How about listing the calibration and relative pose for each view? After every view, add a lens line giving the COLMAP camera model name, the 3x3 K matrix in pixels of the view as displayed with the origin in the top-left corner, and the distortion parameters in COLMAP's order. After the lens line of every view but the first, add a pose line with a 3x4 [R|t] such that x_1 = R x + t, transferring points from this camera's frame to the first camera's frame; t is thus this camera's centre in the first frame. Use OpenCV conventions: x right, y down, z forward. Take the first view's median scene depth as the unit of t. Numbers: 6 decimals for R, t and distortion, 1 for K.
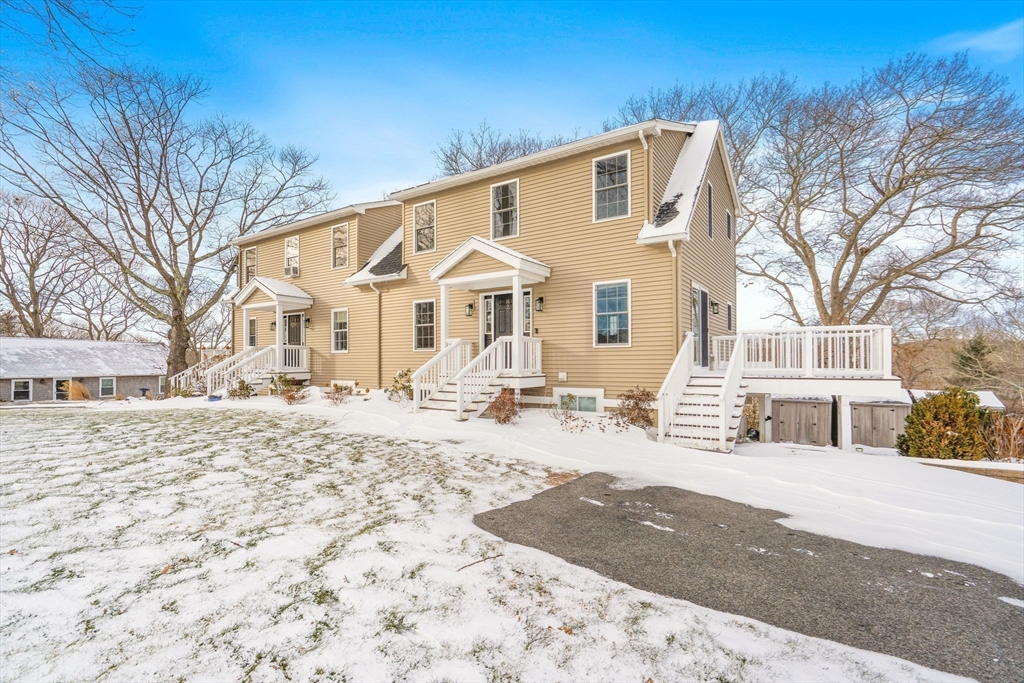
lens RADIAL K [[474.4, 0, 516.0], [0, 474.4, 354.6], [0, 0, 1]] dist [-0.003557, -0.000300]
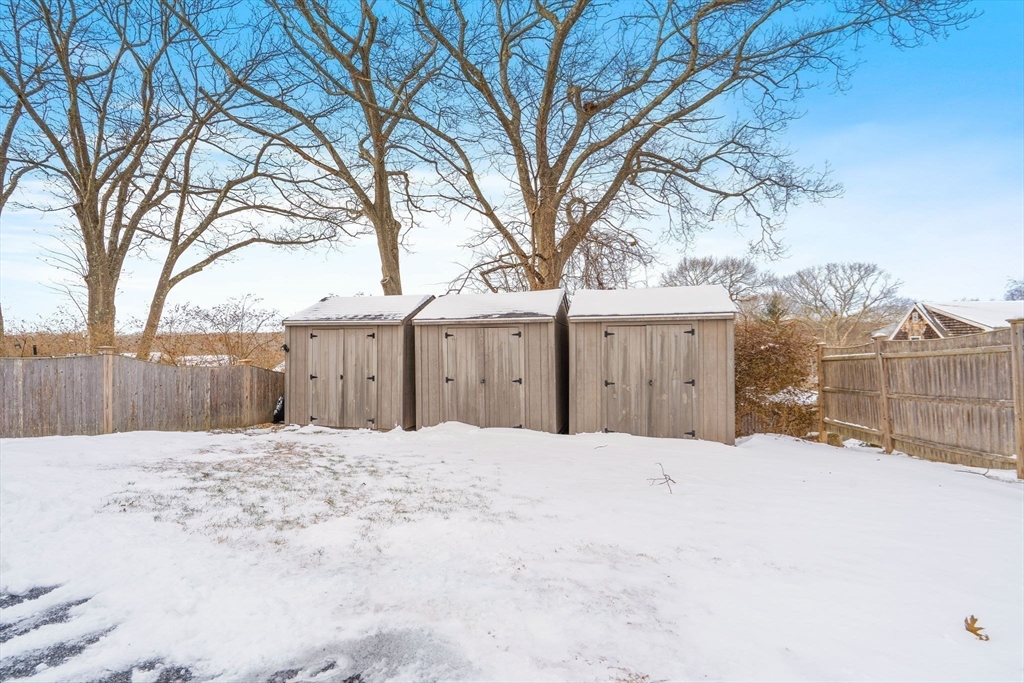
lens RADIAL K [[466.9, 0, 512.4], [0, 466.9, 346.6], [0, 0, 1]] dist [-0.002249, 0.000114]
pose [[0.971506, -0.013990, 0.236601, 0.796842], [0.009987, 0.999786, 0.018107, 0.138650], [-0.236804, -0.015228, 0.971438, 0.704044]]
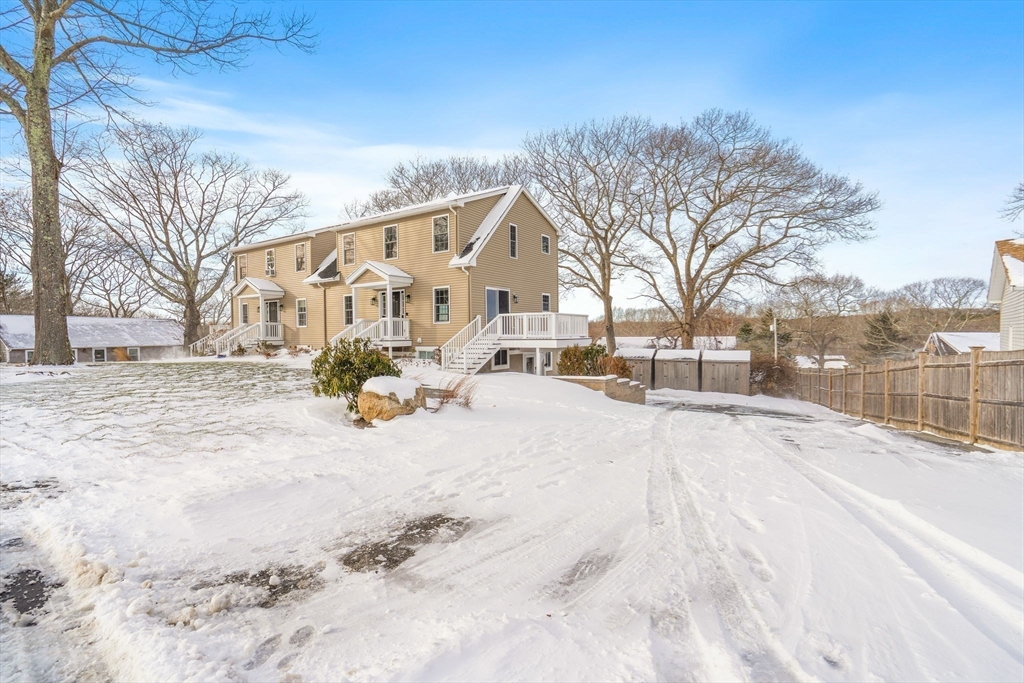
lens RADIAL K [[469.9, 0, 512.9], [0, 469.9, 347.9], [0, 0, 1]] dist [-0.000264, 0.000388]
pose [[0.999977, -0.006328, -0.002506, 0.303363], [0.006436, 0.998935, 0.045687, -0.002279], [0.002214, -0.045703, 0.998953, -0.503068]]
